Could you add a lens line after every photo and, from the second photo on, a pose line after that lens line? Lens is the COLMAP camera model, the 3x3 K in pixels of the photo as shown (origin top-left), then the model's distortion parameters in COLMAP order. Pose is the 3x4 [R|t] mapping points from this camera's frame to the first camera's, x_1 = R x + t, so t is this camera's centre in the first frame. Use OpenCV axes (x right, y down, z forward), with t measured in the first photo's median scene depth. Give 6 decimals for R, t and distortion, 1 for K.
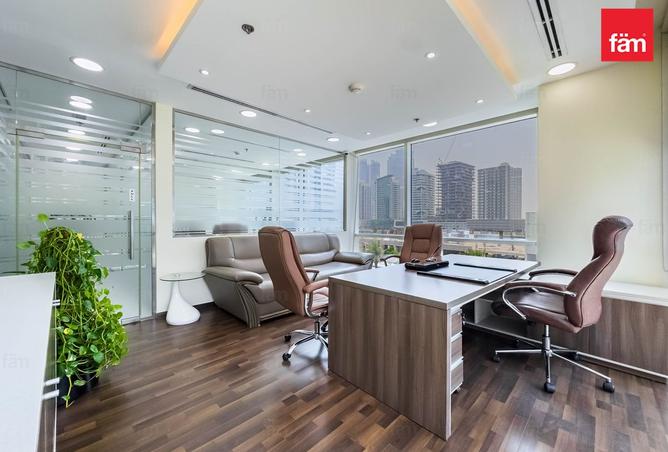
lens RADIAL K [[271.1, 0, 334.0], [0, 271.1, 226.0], [0, 0, 1]] dist [-0.000435, -0.000028]
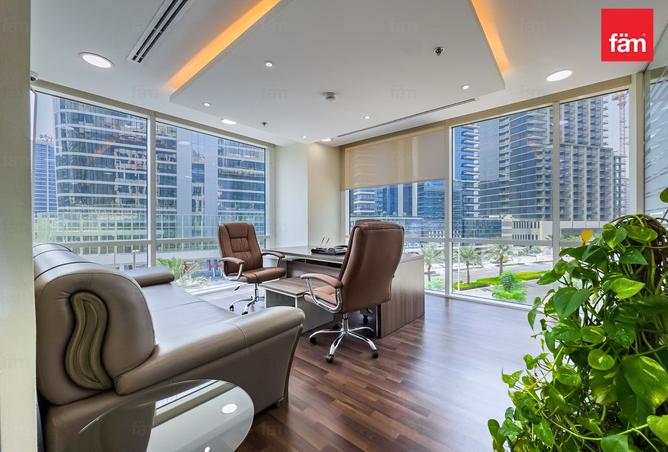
lens RADIAL K [[271.1, 0, 334.0], [0, 271.1, 226.0], [0, 0, 1]] dist [-0.000435, -0.000028]
pose [[-0.077827, -0.010938, 0.996907, -0.687939], [0.013598, 0.999835, 0.012032, -0.003188], [-0.996874, 0.014493, -0.077666, 0.728228]]
